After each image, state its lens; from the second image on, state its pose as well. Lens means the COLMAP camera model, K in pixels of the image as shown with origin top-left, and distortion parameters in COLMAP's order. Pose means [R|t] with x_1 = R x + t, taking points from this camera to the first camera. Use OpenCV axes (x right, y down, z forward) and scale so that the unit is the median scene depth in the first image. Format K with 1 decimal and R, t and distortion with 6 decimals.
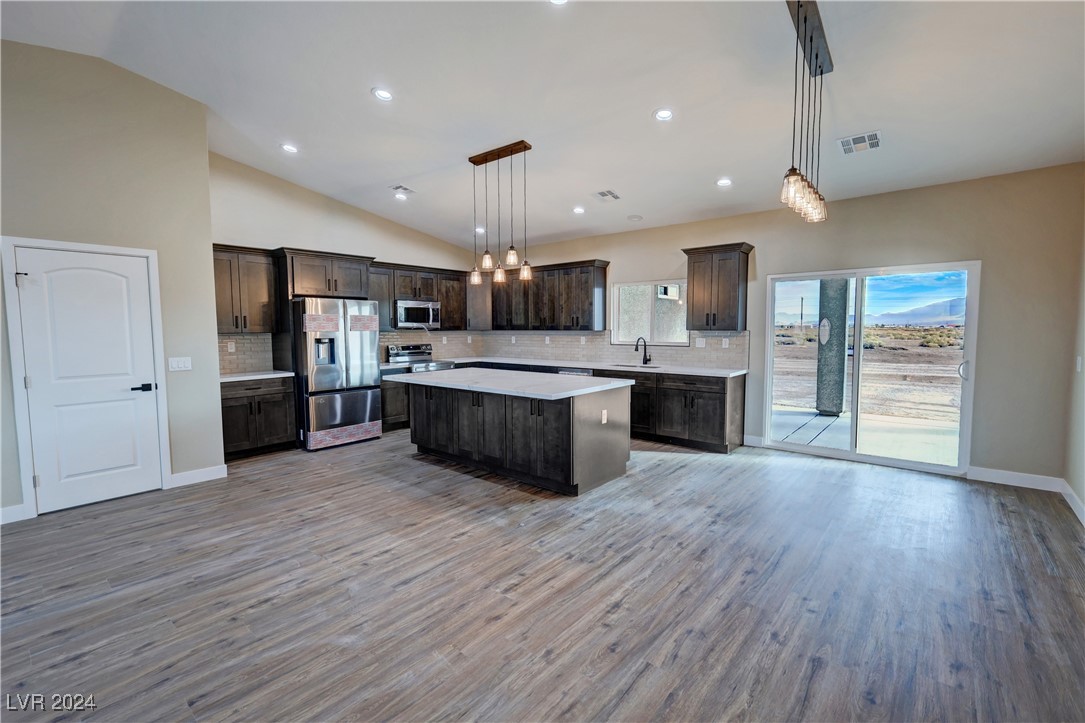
lens RADIAL K [[473.3, 0, 544.7], [0, 473.3, 359.1], [0, 0, 1]] dist [0.004508, -0.000491]
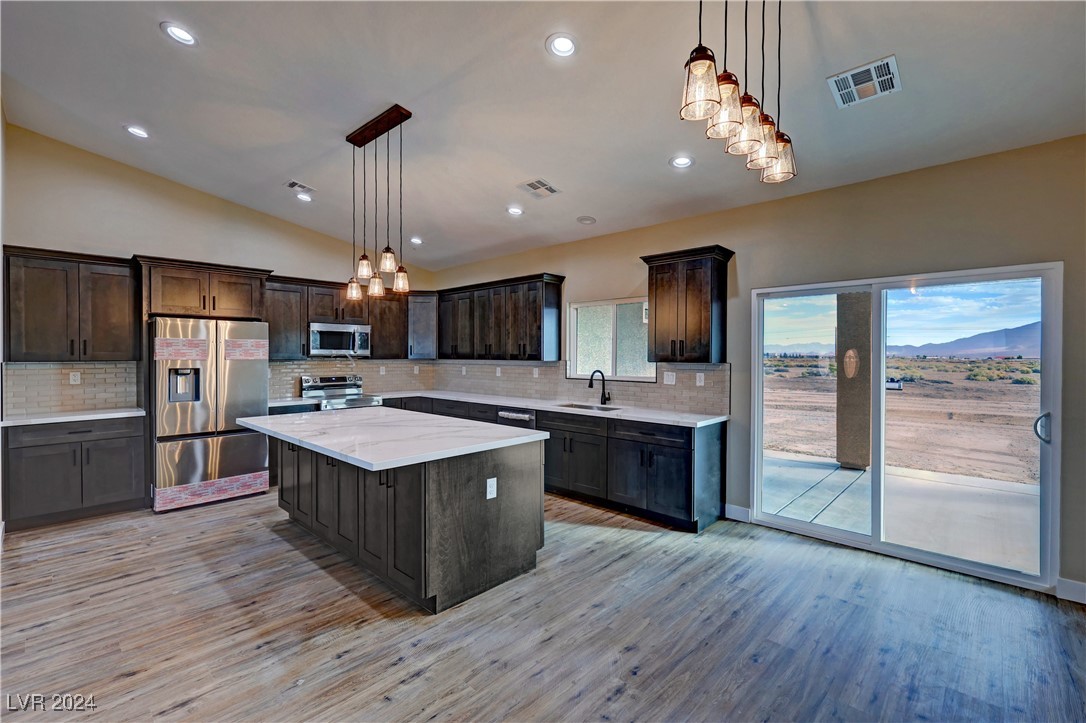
lens RADIAL K [[473.7, 0, 545.3], [0, 473.7, 359.1], [0, 0, 1]] dist [0.004508, -0.000491]
pose [[0.998411, 0.008583, -0.055698, 0.220740], [-0.011851, 0.998211, -0.058610, -0.023904], [0.055095, 0.059177, 0.996726, 0.286879]]
